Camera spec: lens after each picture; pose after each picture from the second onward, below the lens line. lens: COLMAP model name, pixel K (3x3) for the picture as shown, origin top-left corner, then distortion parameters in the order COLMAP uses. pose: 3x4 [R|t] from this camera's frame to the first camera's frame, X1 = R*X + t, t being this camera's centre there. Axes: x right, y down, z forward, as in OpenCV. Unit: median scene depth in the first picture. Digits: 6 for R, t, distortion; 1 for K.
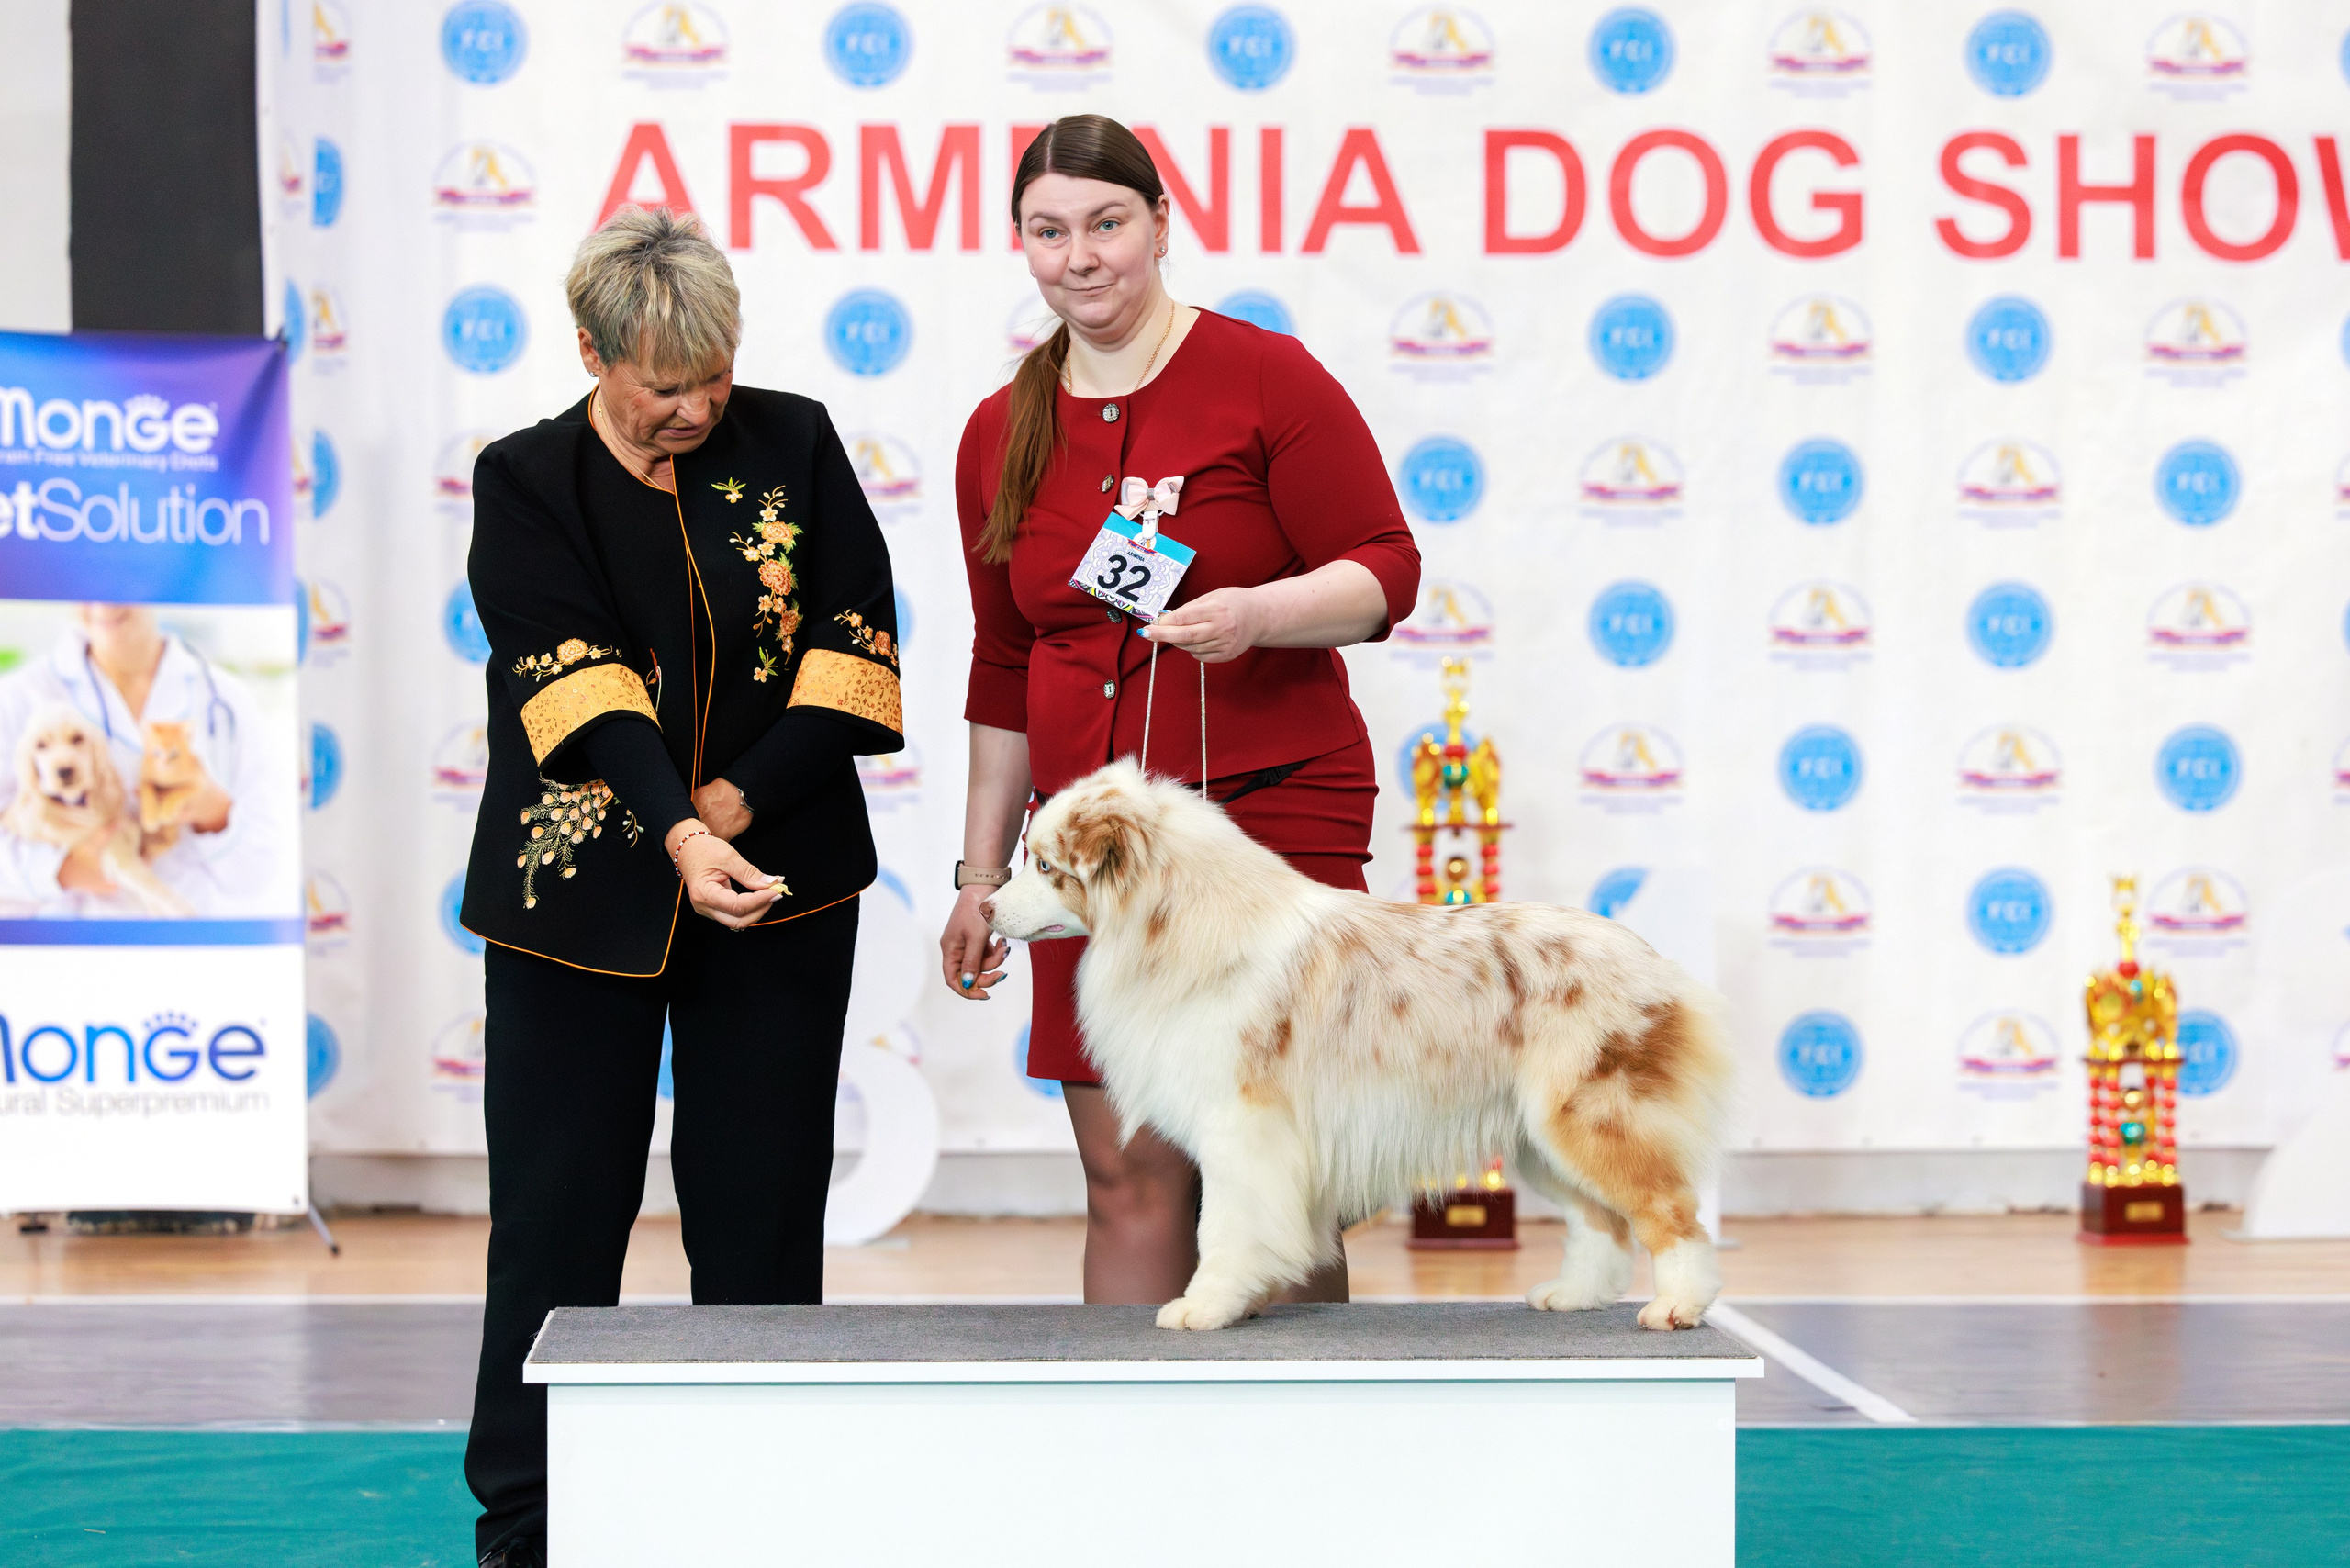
lens RADIAL K [[6391.9, 0, 1175.0], [0, 6391.9, 784.0], [0, 0, 1]] dist [0.013316, 0.652373]
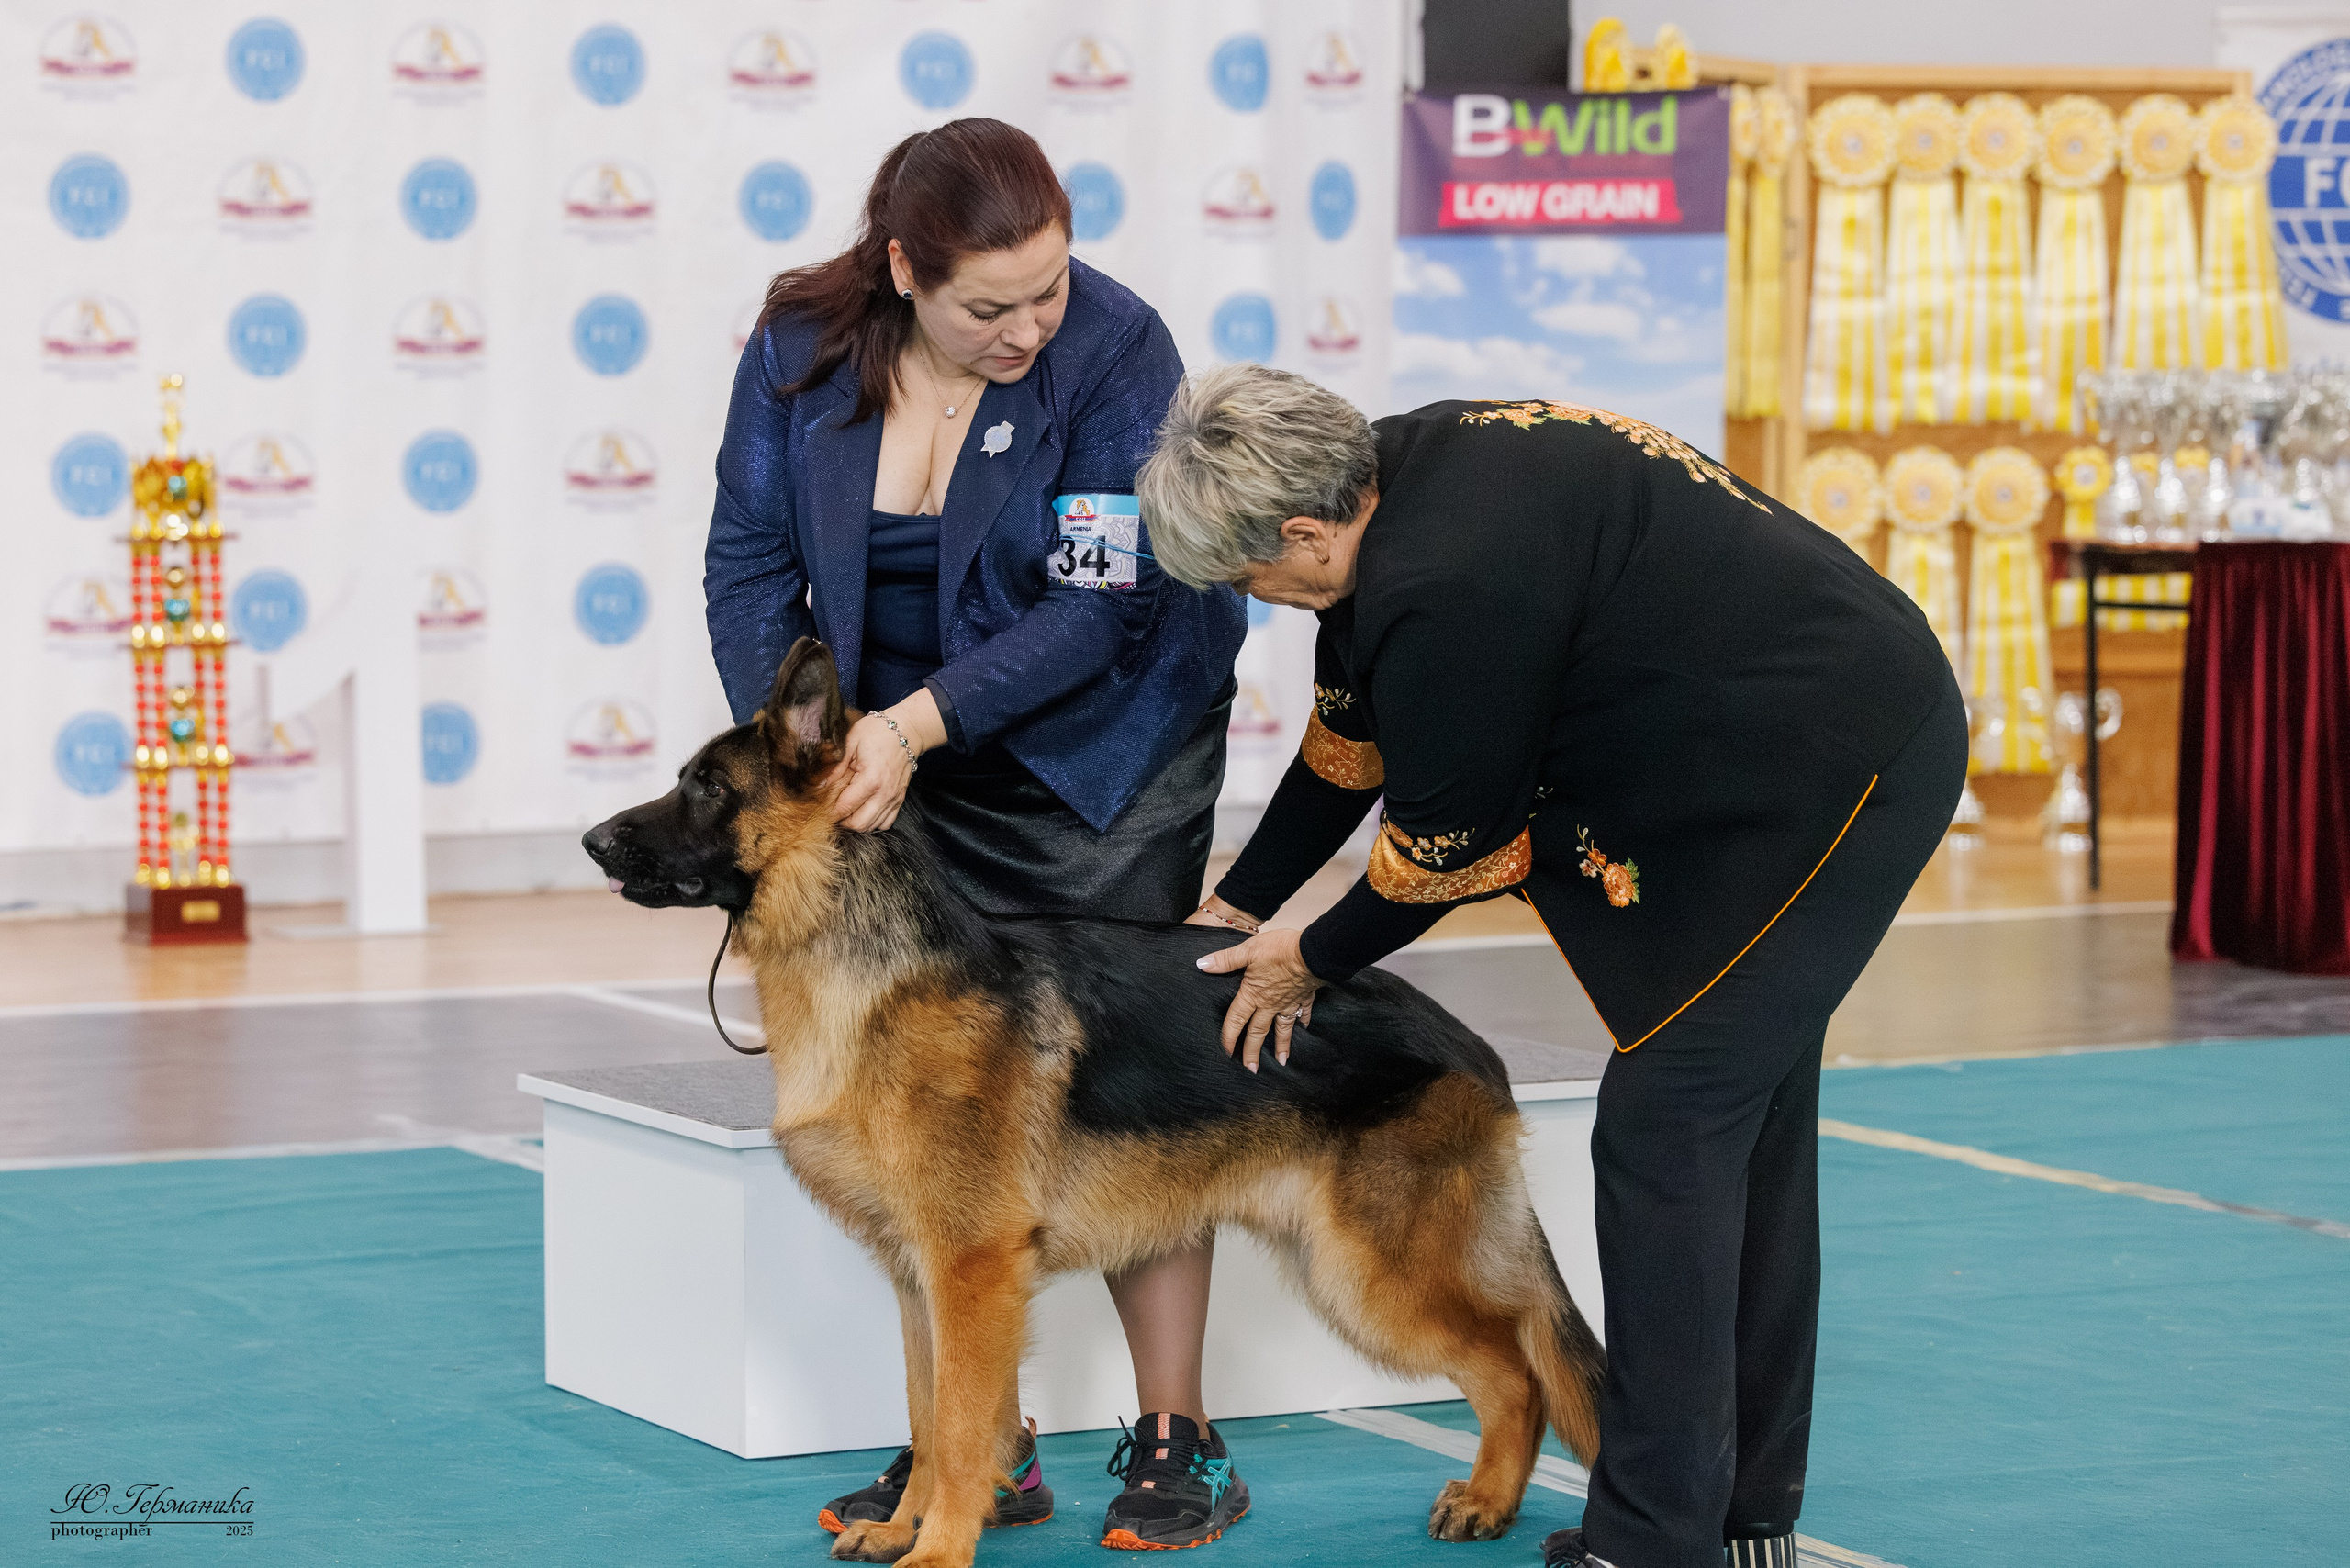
lens RADIAL K [[6477.6, 0, 1175.0], [0, 6477.6, 784.0], [0, 0, 1]] dist [0.044407, -0.495863]
pose [[0.930425, -0.030856, 0.365180, -0.176993], [0.014736, 0.998793, 0.046849, 0.000678], [-0.366185, -0.038208, 0.929757, -0.039319]]
